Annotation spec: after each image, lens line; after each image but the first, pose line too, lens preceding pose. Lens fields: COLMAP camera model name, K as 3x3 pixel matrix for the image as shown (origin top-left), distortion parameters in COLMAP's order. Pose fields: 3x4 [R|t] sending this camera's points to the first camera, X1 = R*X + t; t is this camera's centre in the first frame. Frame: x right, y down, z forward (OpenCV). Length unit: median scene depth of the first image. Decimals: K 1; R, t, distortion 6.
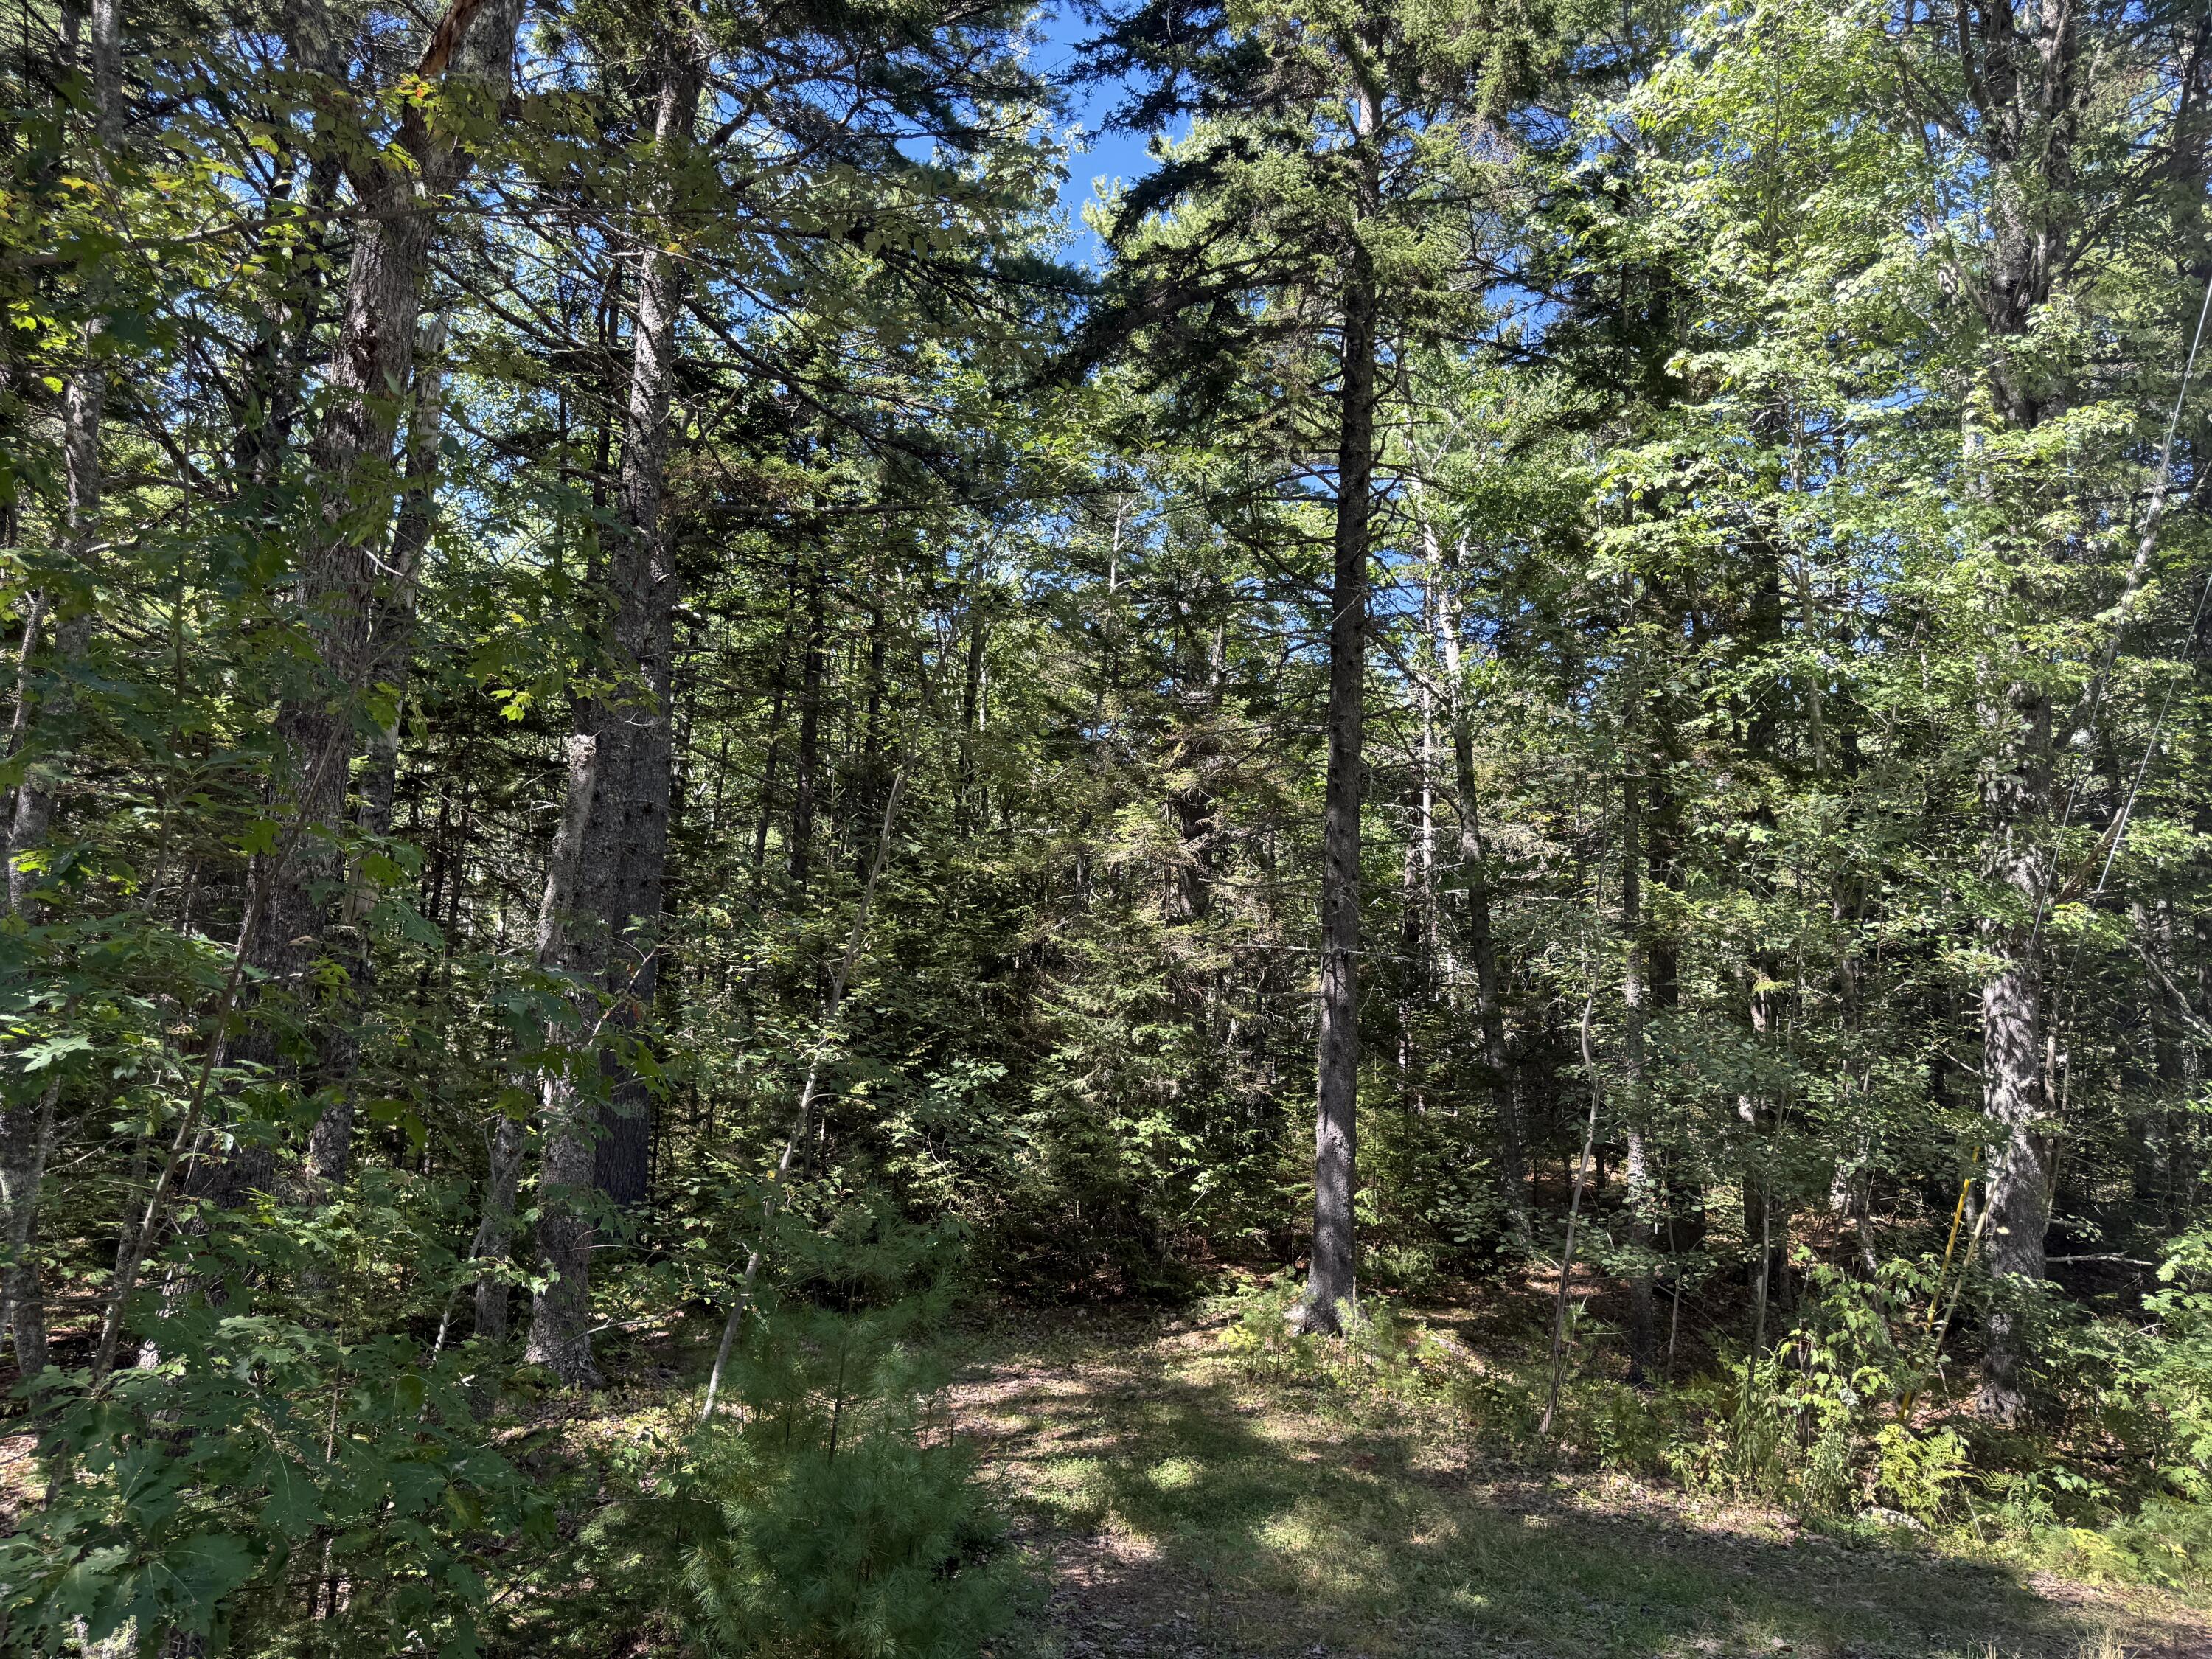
lens RADIAL K [[1585.5, 0, 1106.0], [0, 1585.5, 829.5], [0, 0, 1]] dist [0.055393, -0.054557]
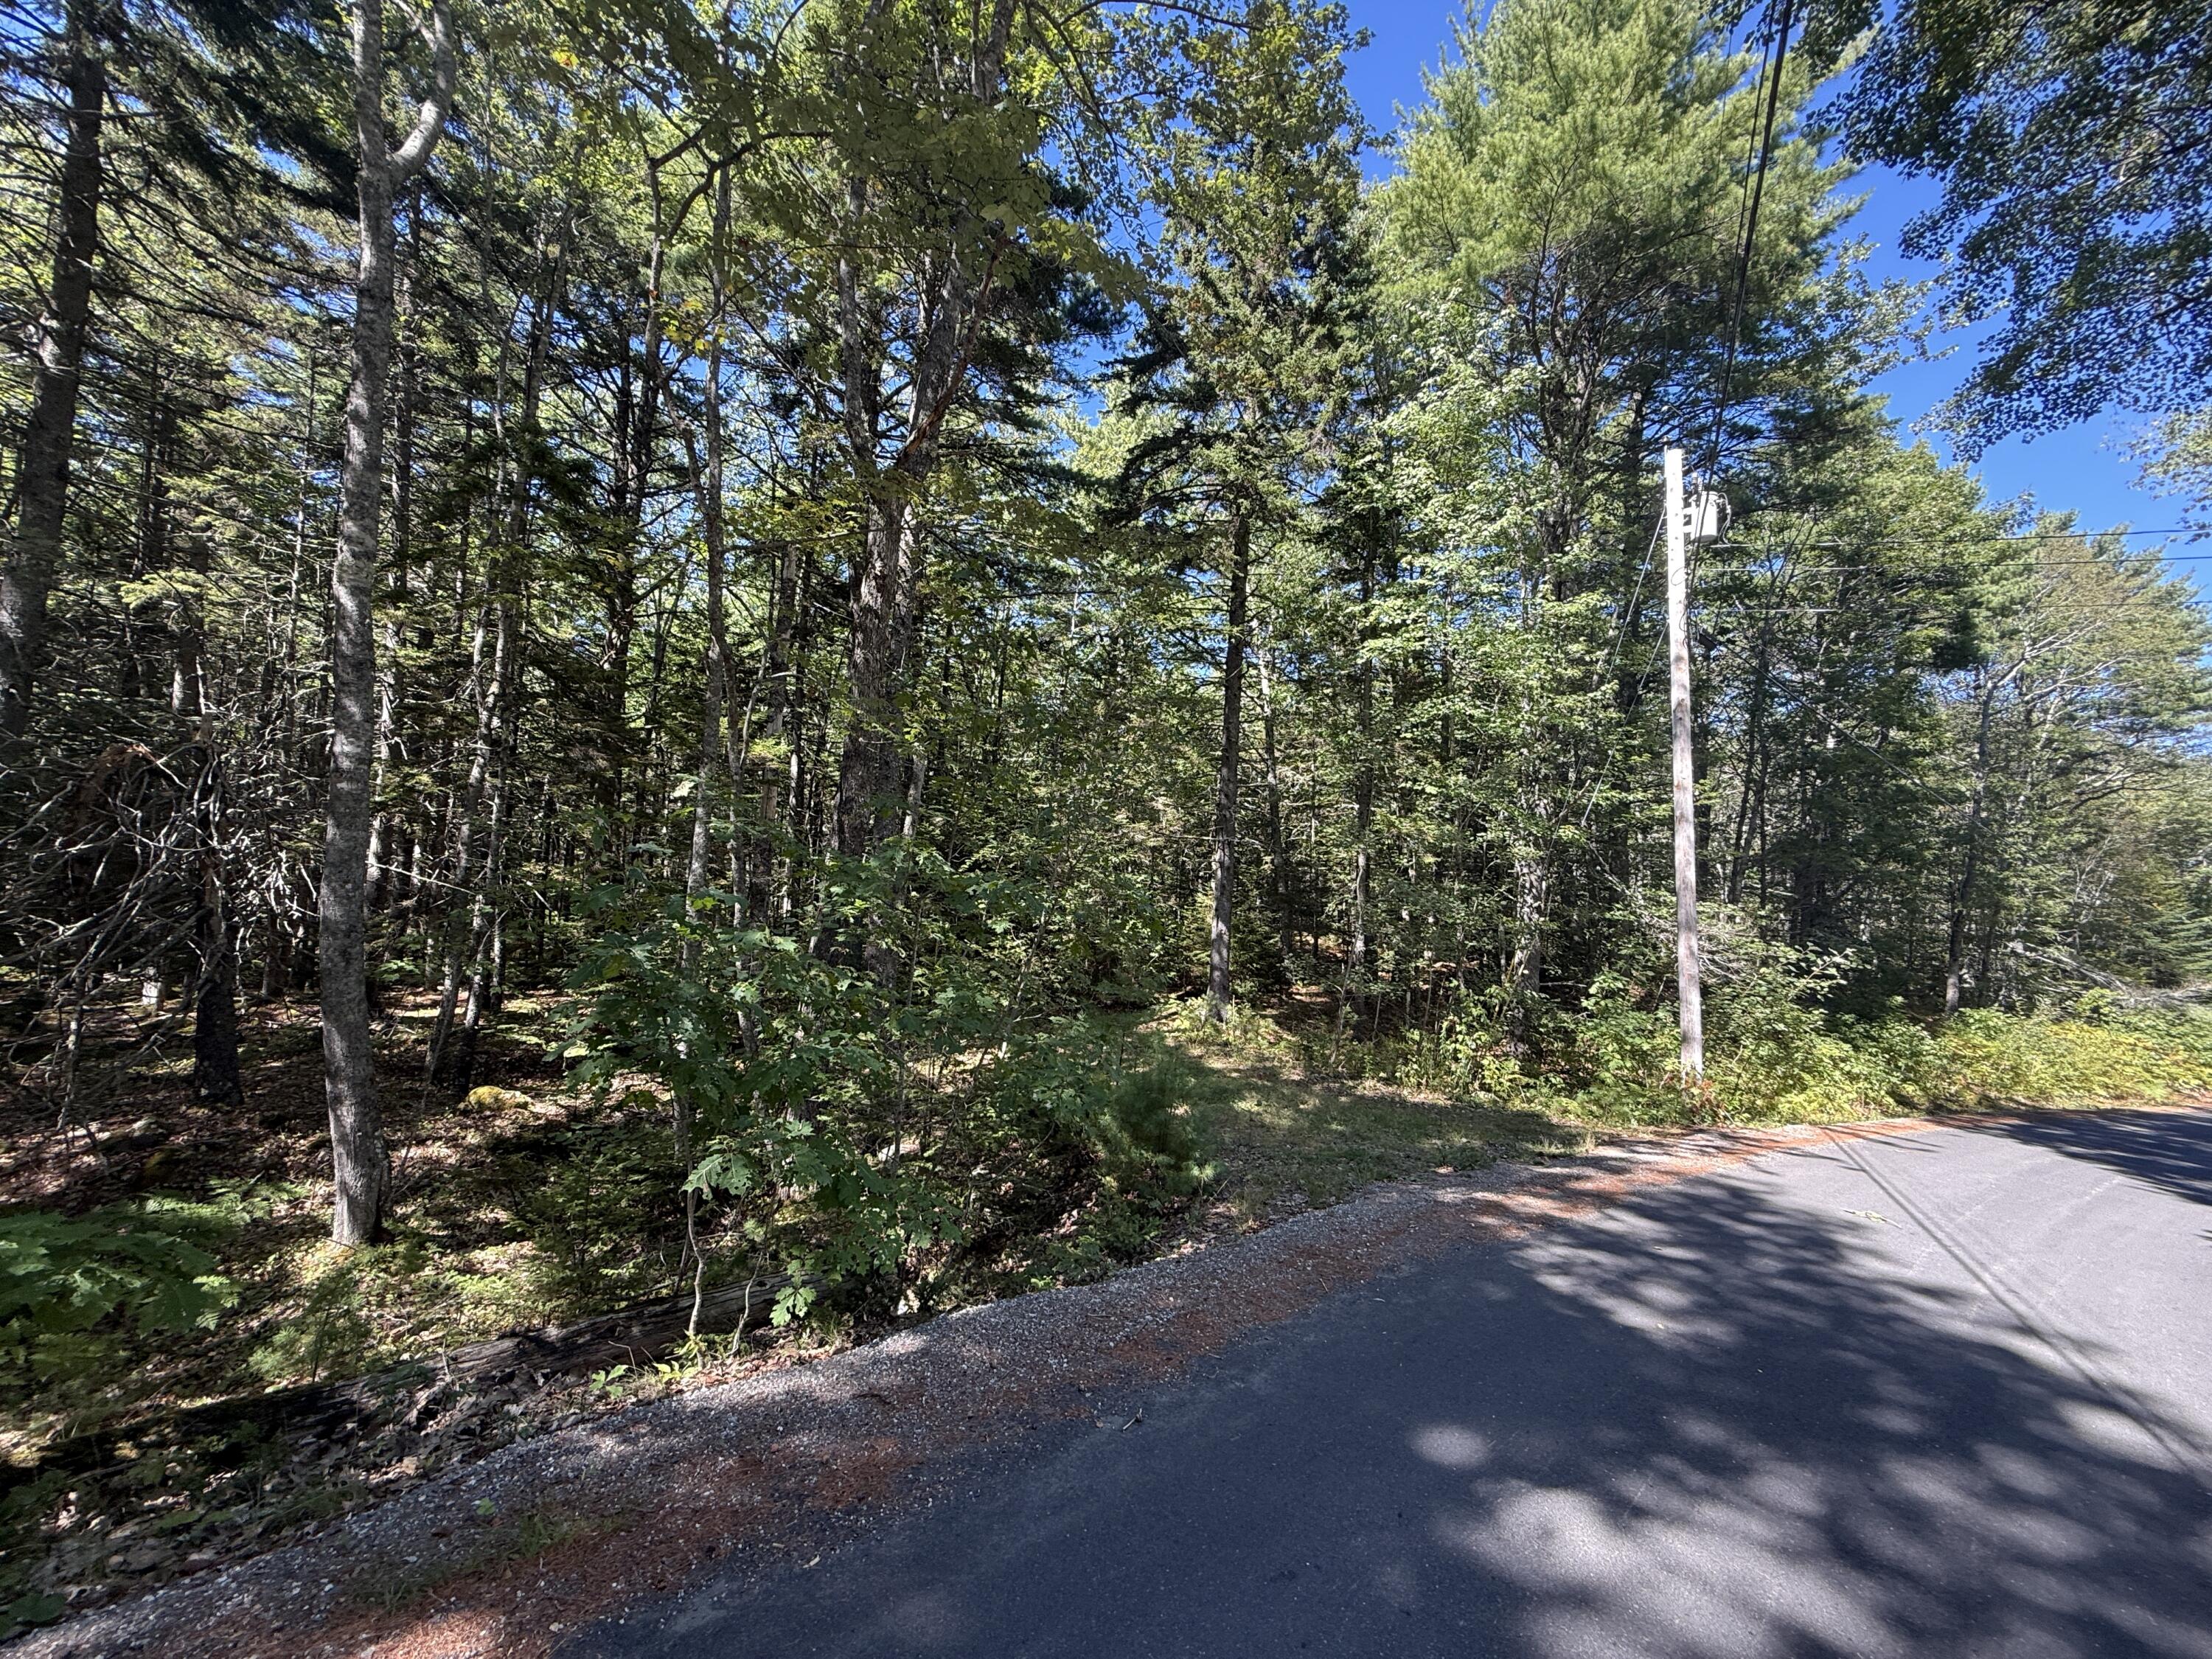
lens RADIAL K [[890.5, 0, 1106.0], [0, 890.5, 829.5], [0, 0, 1]] dist [0.000634, 0.000014]
pose [[0.994404, 0.015351, 0.104524, -0.143516], [-0.025040, 0.995441, 0.092029, -0.042129], [-0.102634, -0.094131, 0.990255, -0.130838]]
